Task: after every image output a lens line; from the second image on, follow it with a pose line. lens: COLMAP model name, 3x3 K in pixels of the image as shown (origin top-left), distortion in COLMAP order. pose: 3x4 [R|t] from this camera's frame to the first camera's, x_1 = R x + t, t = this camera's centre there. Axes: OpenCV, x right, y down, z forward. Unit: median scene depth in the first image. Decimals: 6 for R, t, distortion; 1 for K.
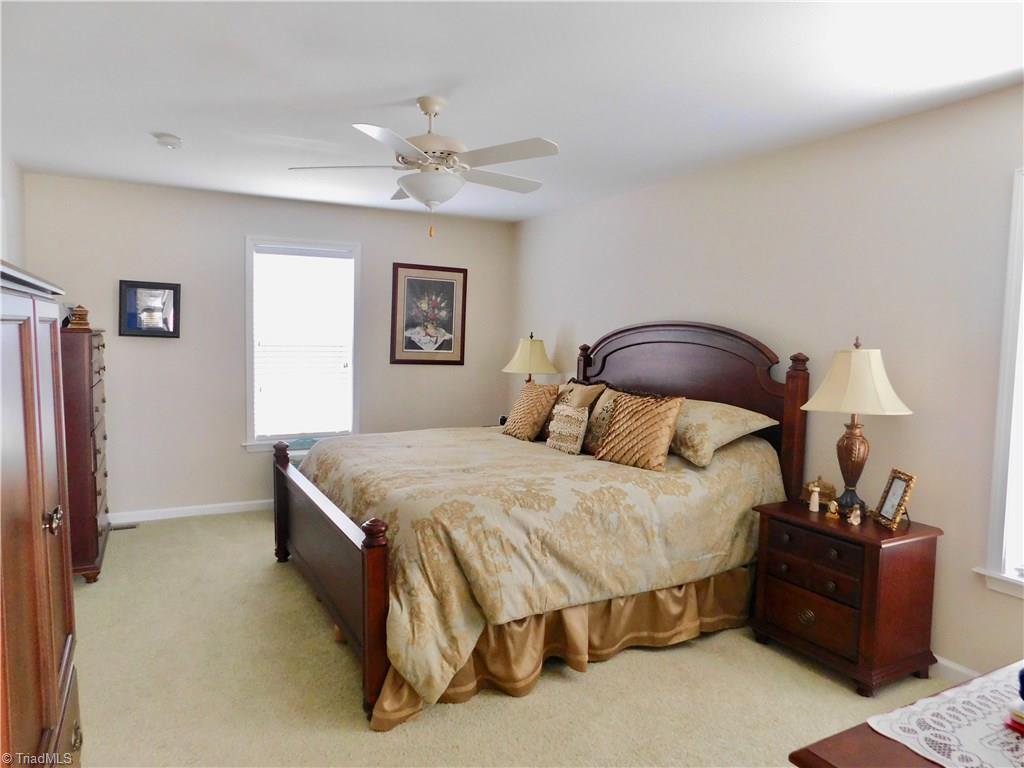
lens RADIAL K [[677.2, 0, 515.2], [0, 677.2, 380.2], [0, 0, 1]] dist [-0.069919, 0.048890]
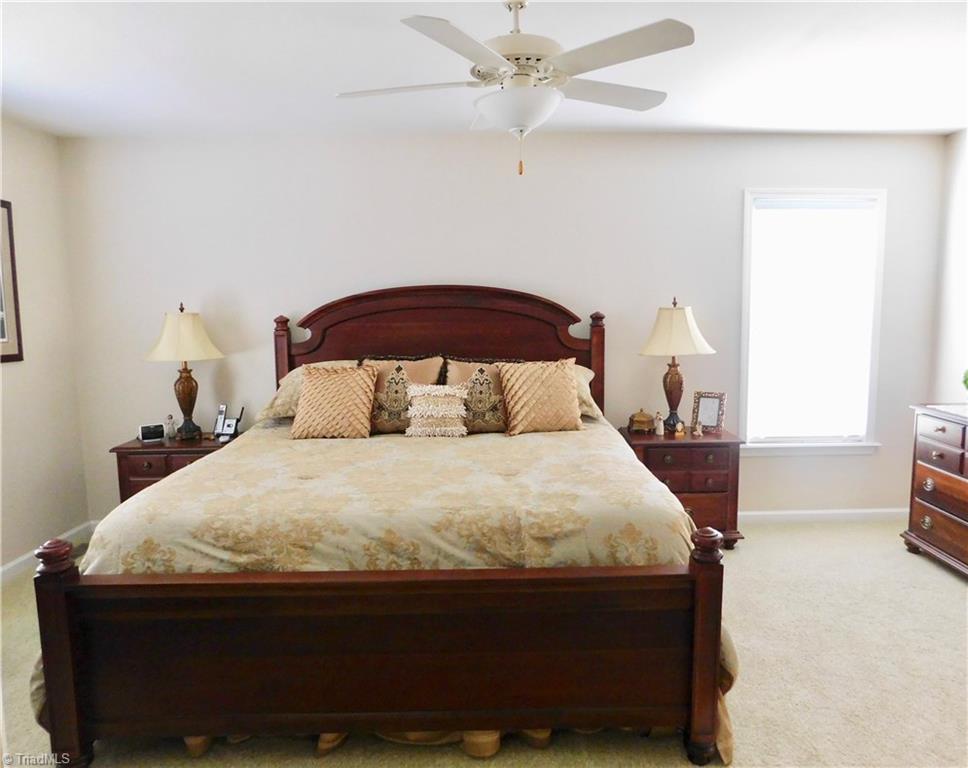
lens RADIAL K [[690.3, 0, 484.0], [0, 690.3, 384.0], [0, 0, 1]] dist [-0.003020, -0.001264]
pose [[0.466629, -0.132747, 0.874434, -0.768386], [0.079534, 0.990965, 0.107995, -0.063085], [-0.880870, 0.019154, 0.472971, 0.603891]]
